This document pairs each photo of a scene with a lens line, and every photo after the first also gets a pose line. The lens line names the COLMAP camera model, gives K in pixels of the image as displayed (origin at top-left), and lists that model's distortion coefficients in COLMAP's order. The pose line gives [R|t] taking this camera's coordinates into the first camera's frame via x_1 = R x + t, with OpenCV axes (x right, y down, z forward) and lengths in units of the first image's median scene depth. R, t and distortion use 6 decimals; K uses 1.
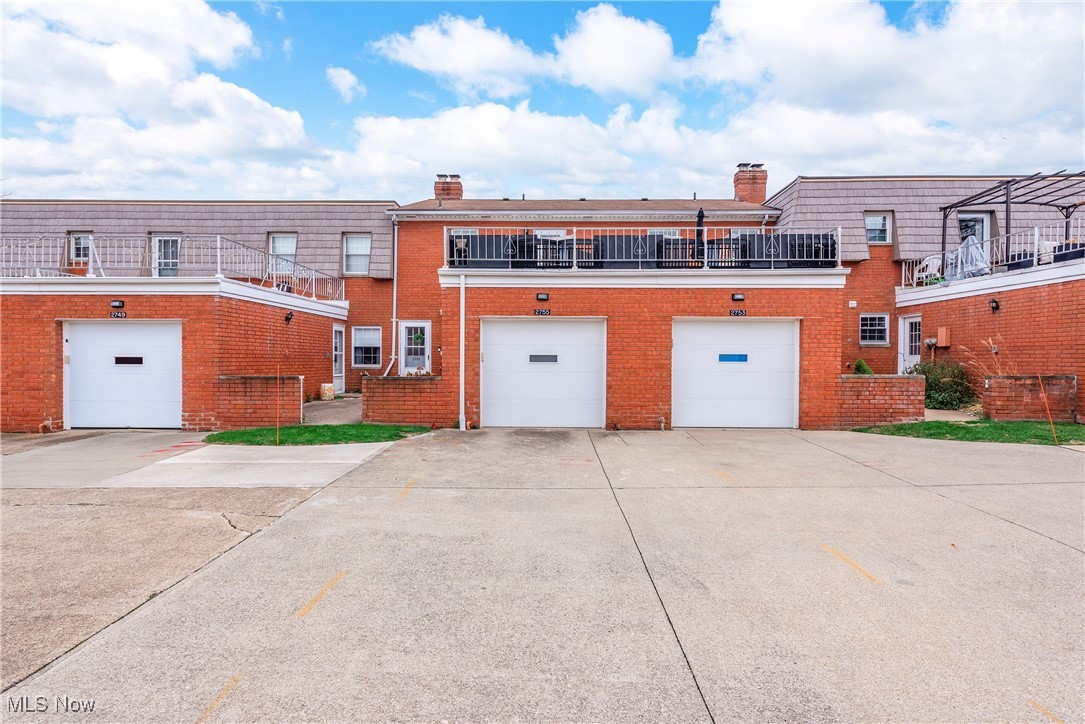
lens RADIAL K [[583.0, 0, 538.8], [0, 583.0, 362.5], [0, 0, 1]] dist [0.024893, 0.000444]
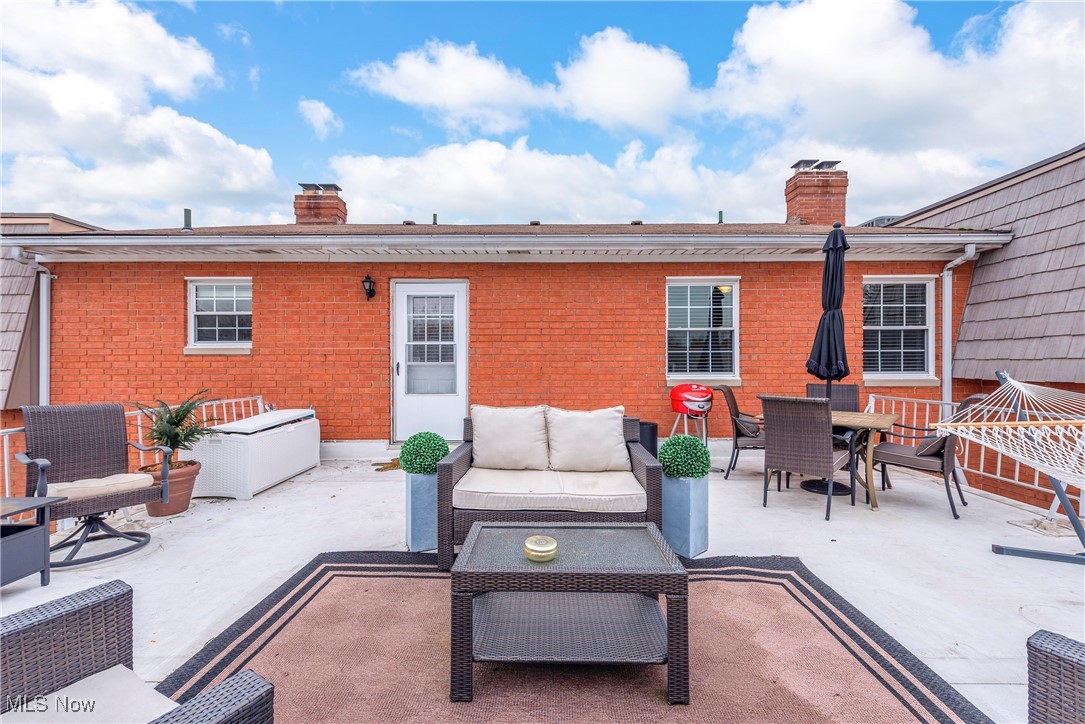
lens RADIAL K [[450.0, 0, 540.9], [0, 450.0, 365.8], [0, 0, 1]] dist [0.013812, -0.004278]
pose [[0.999834, -0.008189, 0.016264, 0.091201], [0.008187, 0.999966, 0.000216, -0.166285], [-0.016266, -0.000083, 0.999868, 0.674804]]
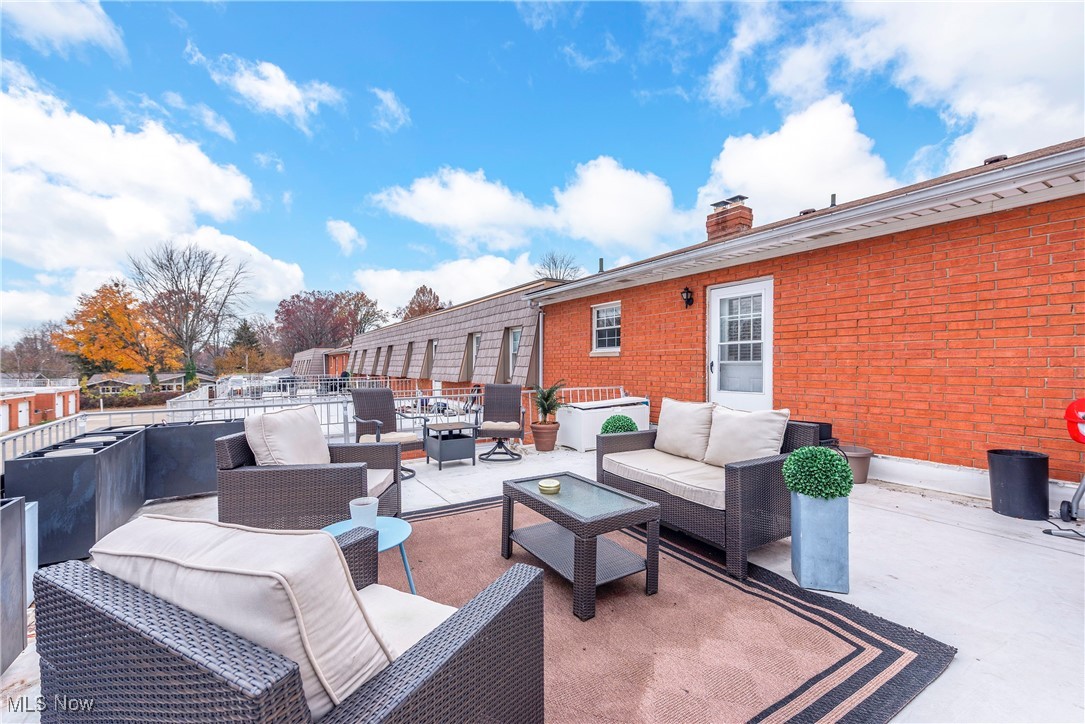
lens RADIAL K [[450.0, 0, 539.4], [0, 450.0, 365.4], [0, 0, 1]] dist [0.013812, -0.004278]
pose [[0.544485, -0.005487, -0.838753, 0.216122], [0.003956, 0.999984, -0.003973, -0.165374], [0.838761, -0.001155, 0.544498, 0.690535]]
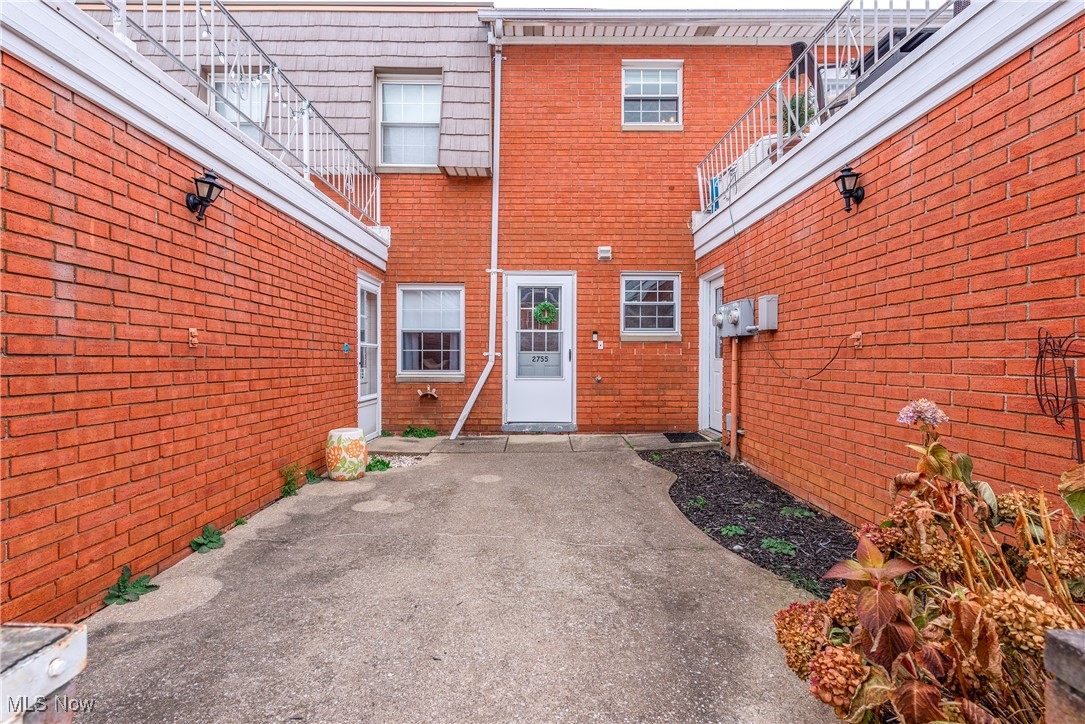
lens RADIAL K [[537.5, 0, 542.2], [0, 537.5, 361.2], [0, 0, 1]] dist [0.010733, 0.000129]
pose [[0.999591, -0.004409, 0.028243, -0.221513], [0.004441, 0.999990, -0.001085, -0.003533], [-0.028238, 0.001210, 0.999600, 0.589815]]
